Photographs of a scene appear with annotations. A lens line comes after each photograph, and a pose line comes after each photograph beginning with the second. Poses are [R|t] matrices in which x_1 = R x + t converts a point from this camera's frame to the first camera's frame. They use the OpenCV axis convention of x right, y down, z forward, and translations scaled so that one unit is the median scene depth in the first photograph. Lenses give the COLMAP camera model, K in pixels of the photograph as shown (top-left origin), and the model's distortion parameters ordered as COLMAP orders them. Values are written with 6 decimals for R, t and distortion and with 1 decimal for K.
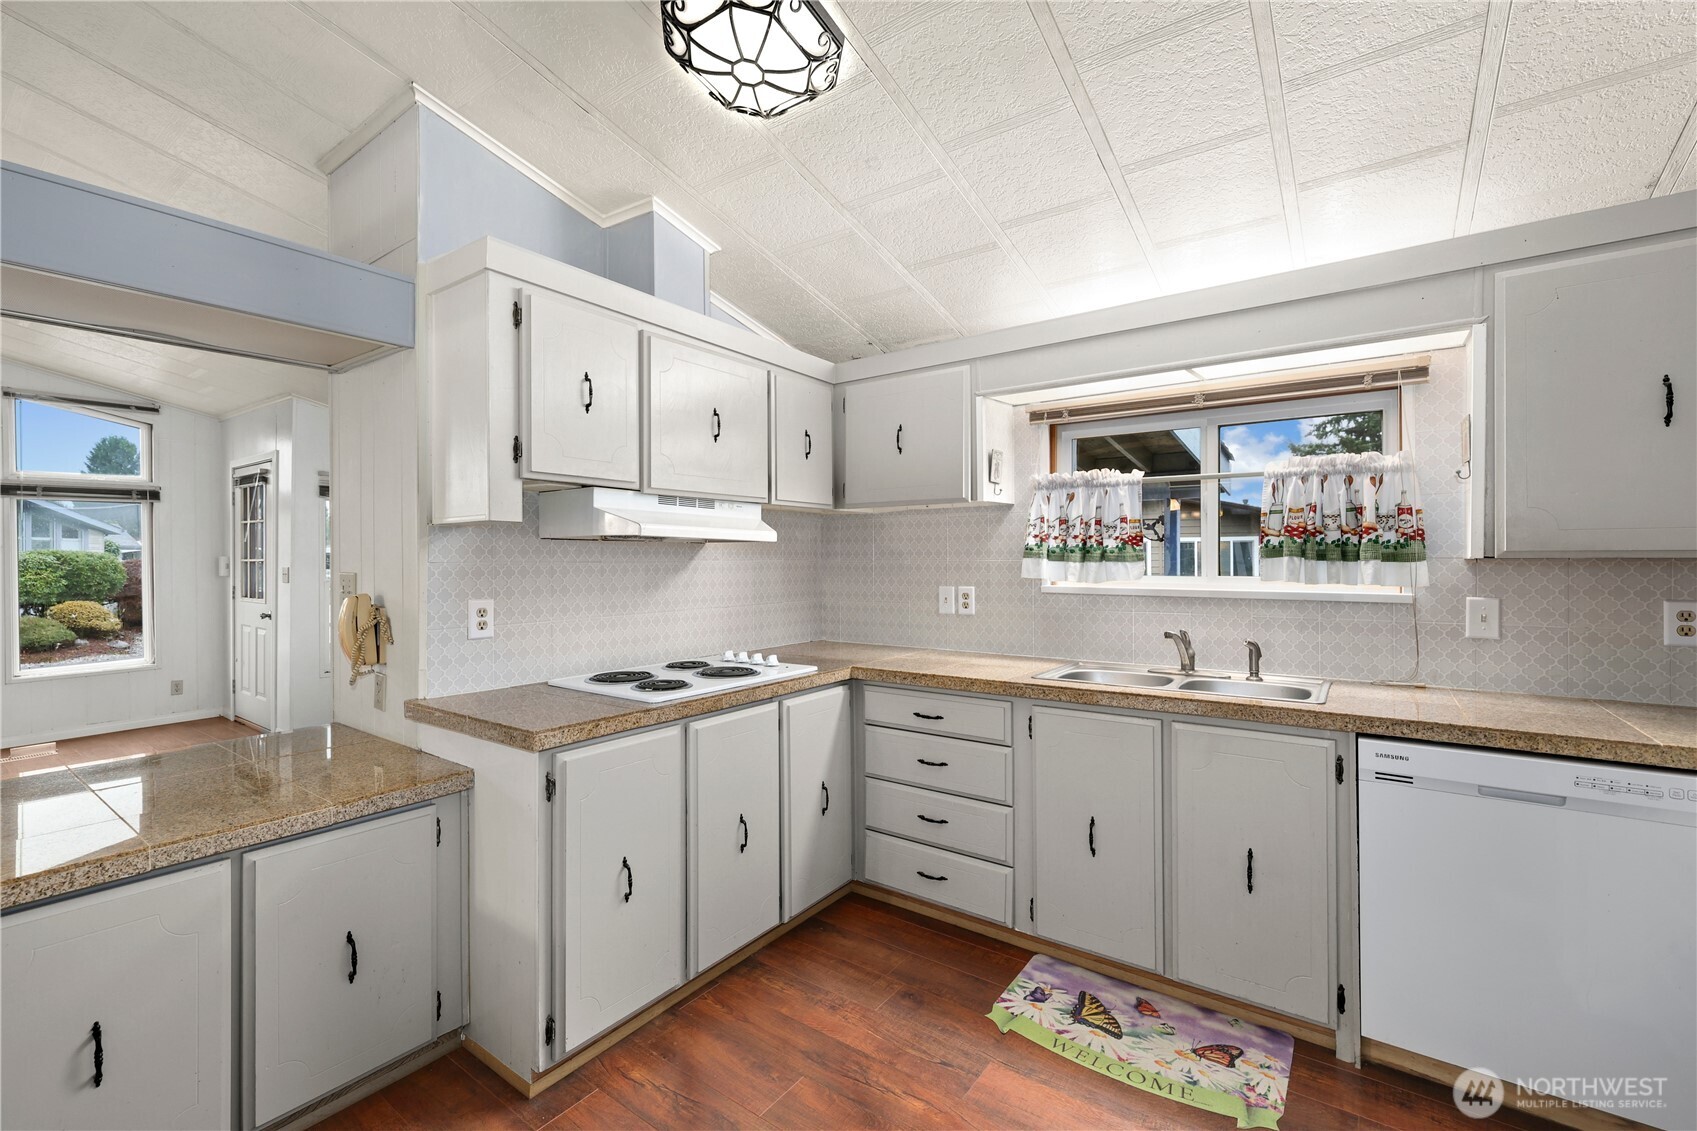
lens RADIAL K [[730.2, 0, 840.4], [0, 730.2, 566.0], [0, 0, 1]] dist [0.000218, 0.000070]
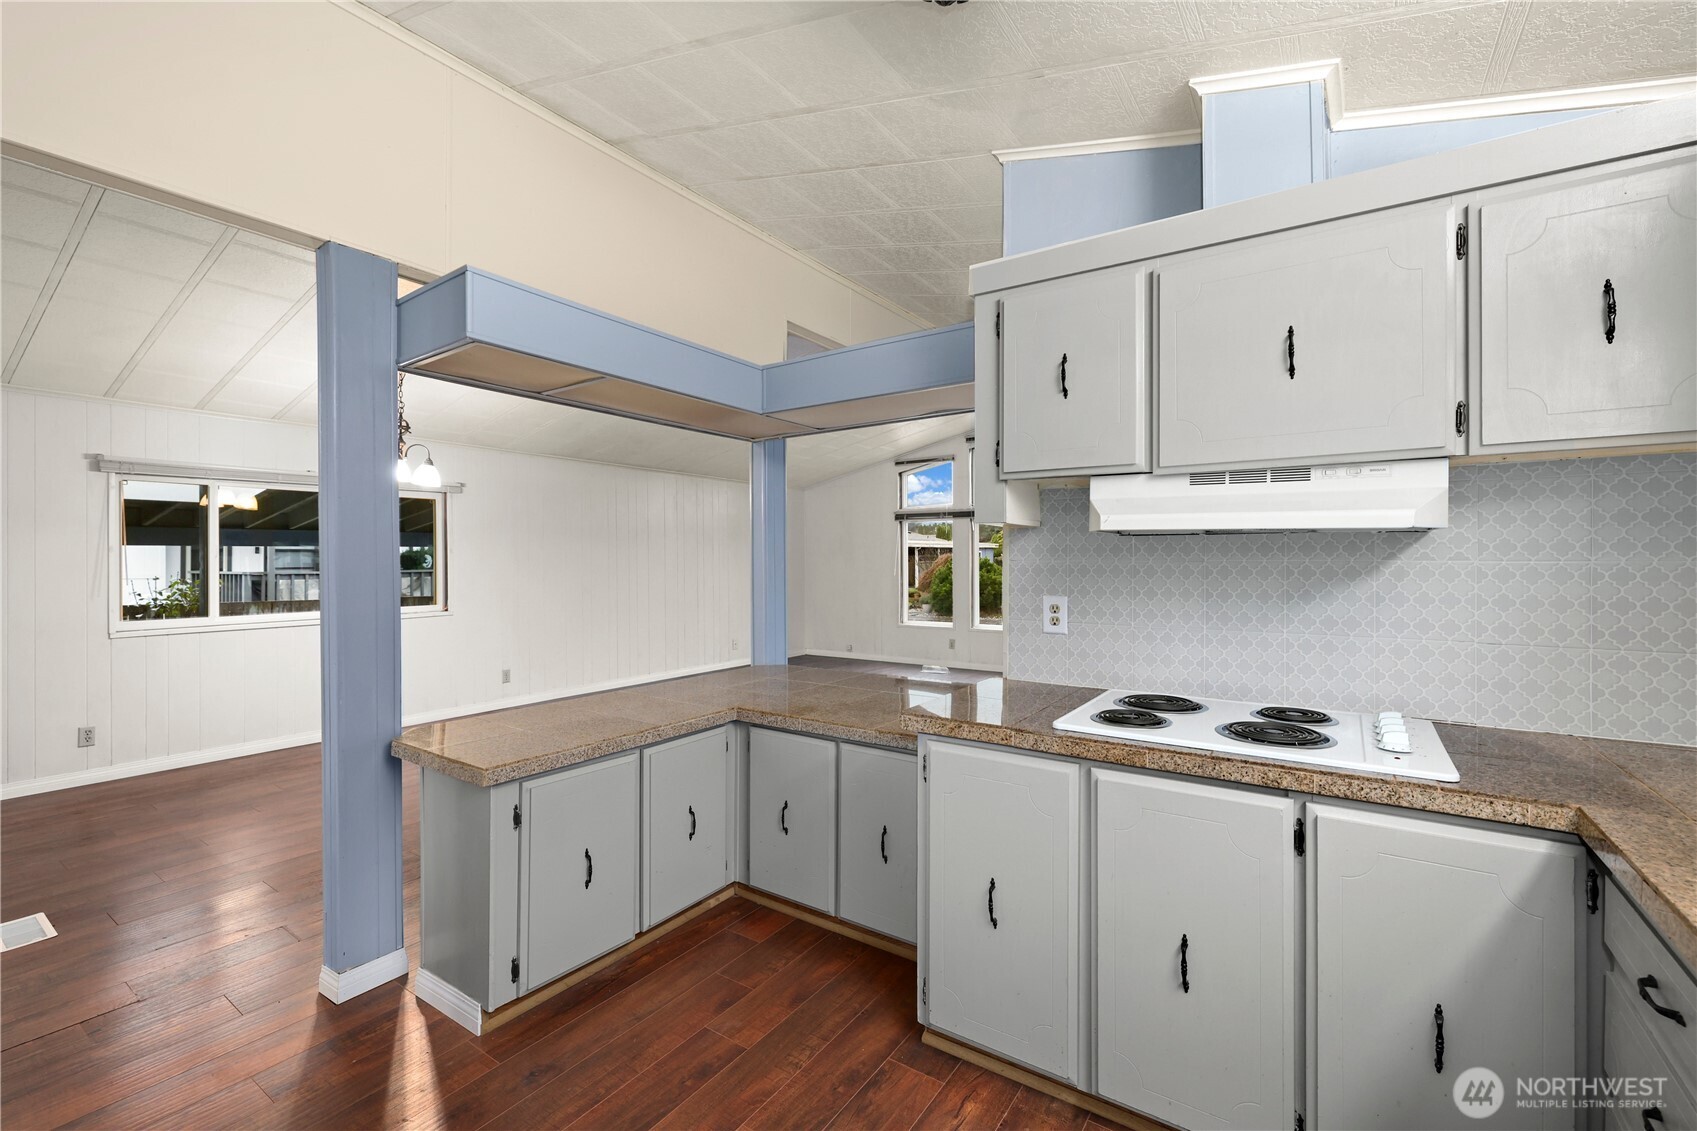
lens RADIAL K [[730.2, 0, 854.3], [0, 730.2, 561.9], [0, 0, 1]] dist [0.000218, 0.000070]
pose [[0.033395, 0.013959, -0.999345, 0.512788], [-0.005008, 0.999892, 0.013799, -0.015187], [0.999430, 0.004543, 0.033461, 0.646639]]
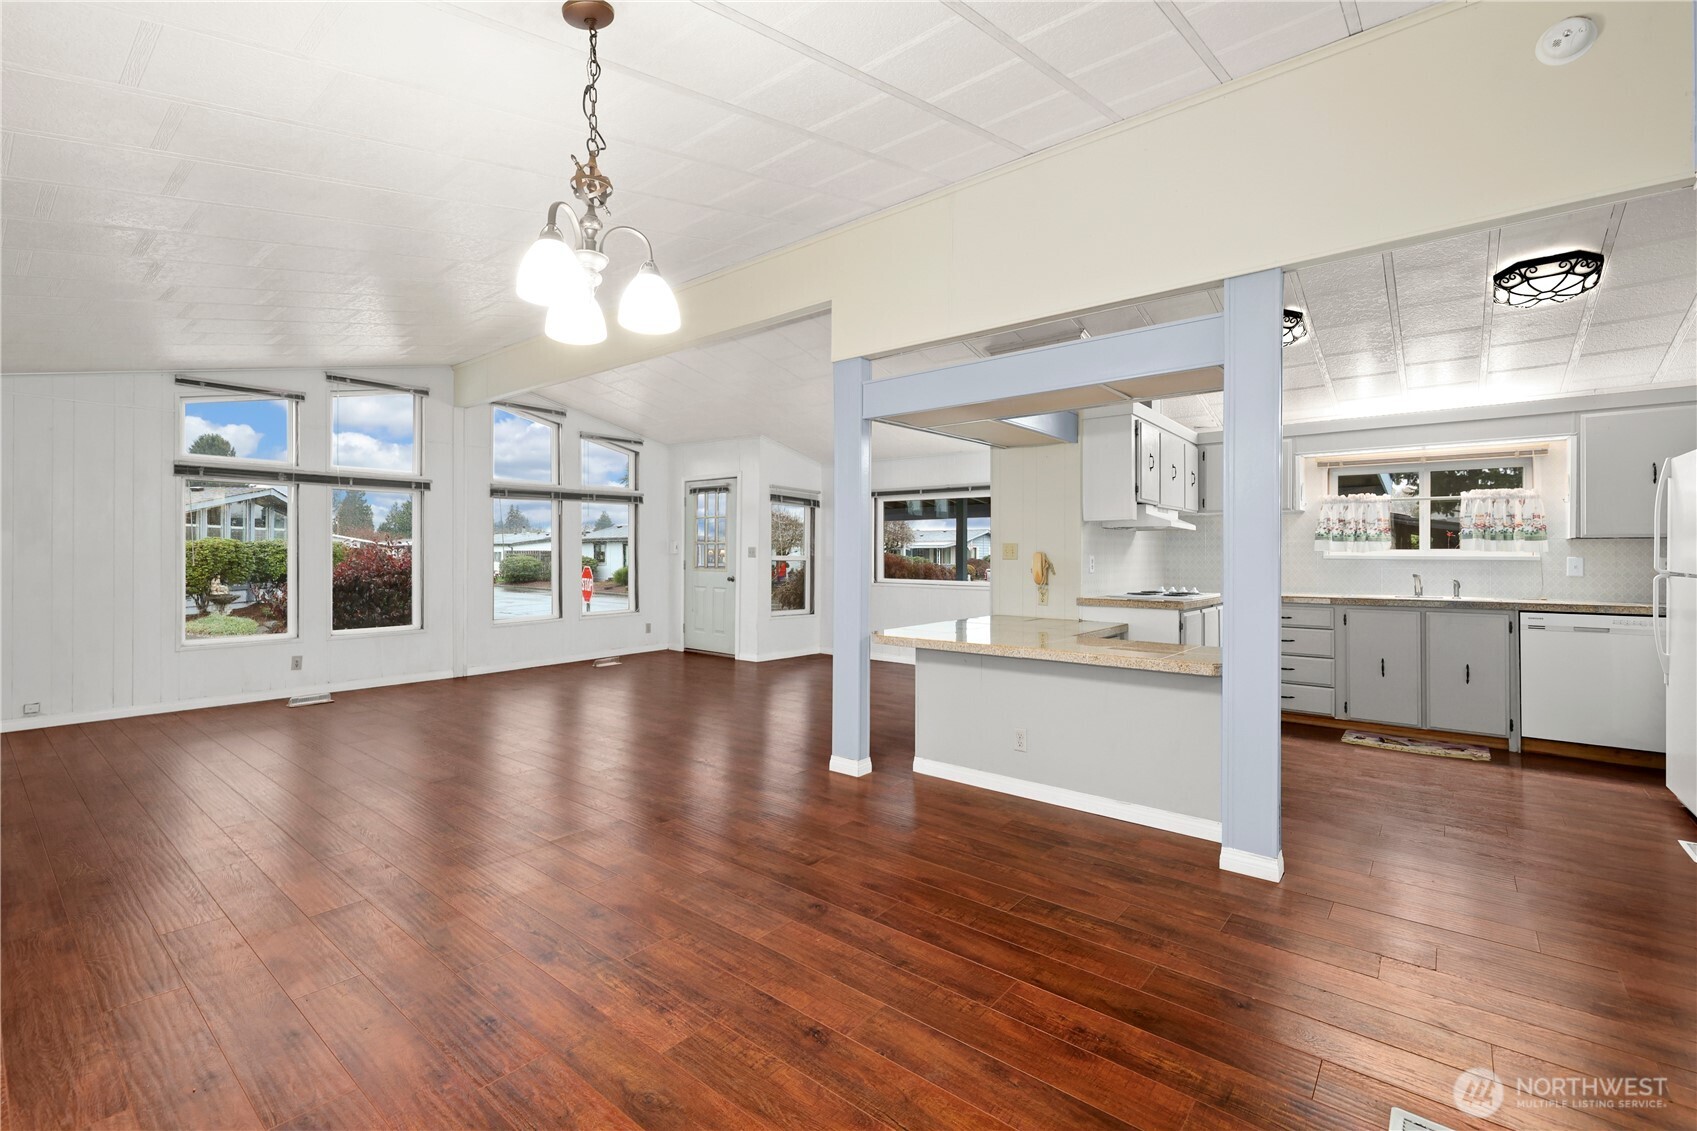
lens RADIAL K [[730.2, 0, 847.9], [0, 730.2, 553.5], [0, 0, 1]] dist [0.000218, 0.000070]
pose [[0.998173, 0.007192, -0.059994, -1.044681], [-0.007814, 0.999918, -0.010138, 0.065461], [0.059916, 0.010589, 0.998147, -1.180030]]
